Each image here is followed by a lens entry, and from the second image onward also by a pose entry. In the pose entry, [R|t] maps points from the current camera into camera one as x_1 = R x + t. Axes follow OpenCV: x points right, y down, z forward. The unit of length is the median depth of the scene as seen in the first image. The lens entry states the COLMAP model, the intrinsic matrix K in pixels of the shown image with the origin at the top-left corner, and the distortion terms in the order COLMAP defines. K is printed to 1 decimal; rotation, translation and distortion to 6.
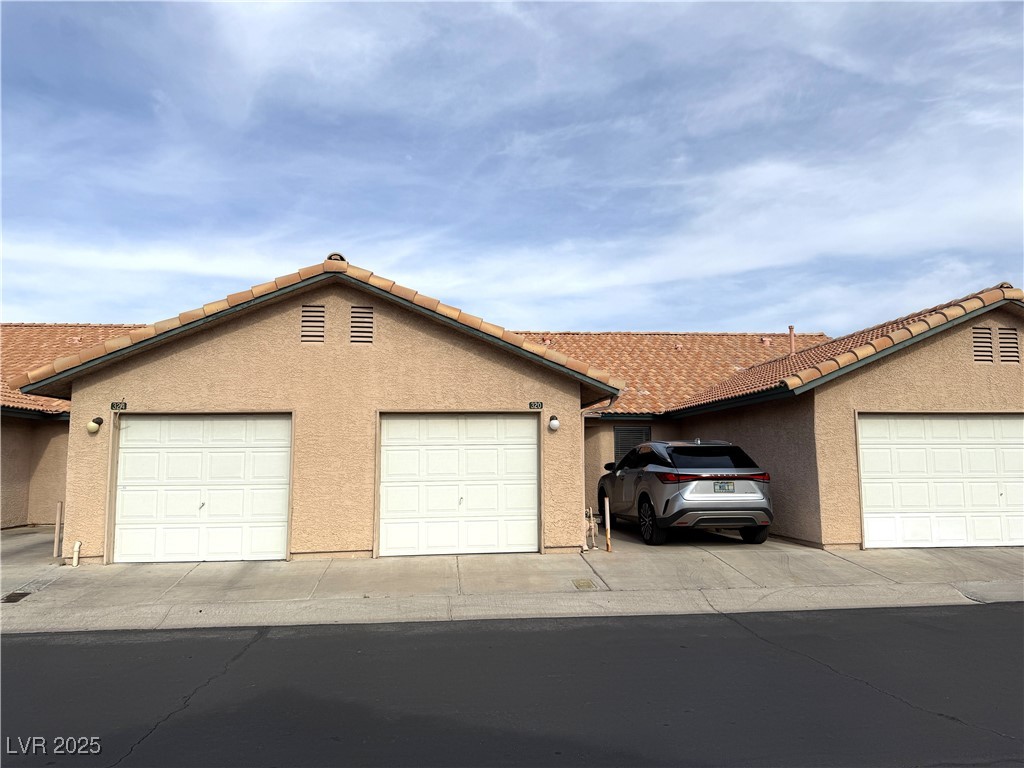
lens RADIAL K [[693.0, 0, 516.9], [0, 693.0, 385.9], [0, 0, 1]] dist [0.093778, -0.152718]
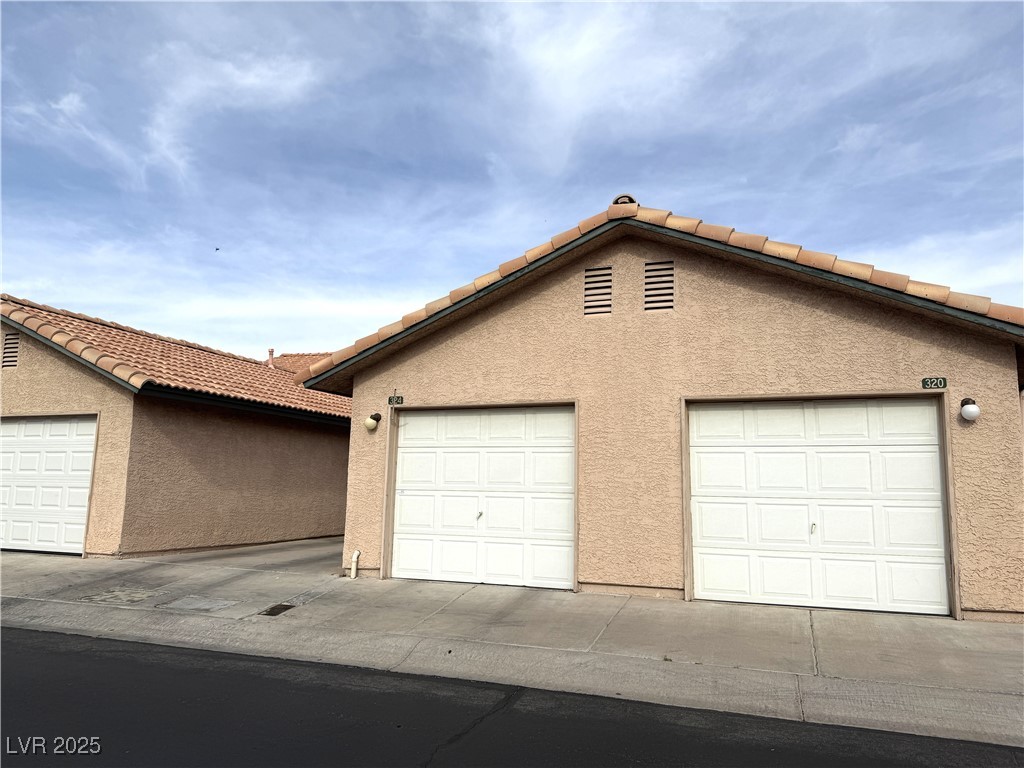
lens RADIAL K [[693.0, 0, 516.9], [0, 693.0, 385.9], [0, 0, 1]] dist [0.093778, -0.152718]
pose [[0.899916, -0.038849, -0.434329, -0.037943], [0.020058, 0.998657, -0.047767, 0.055008], [0.435601, 0.034275, 0.899487, 0.261067]]
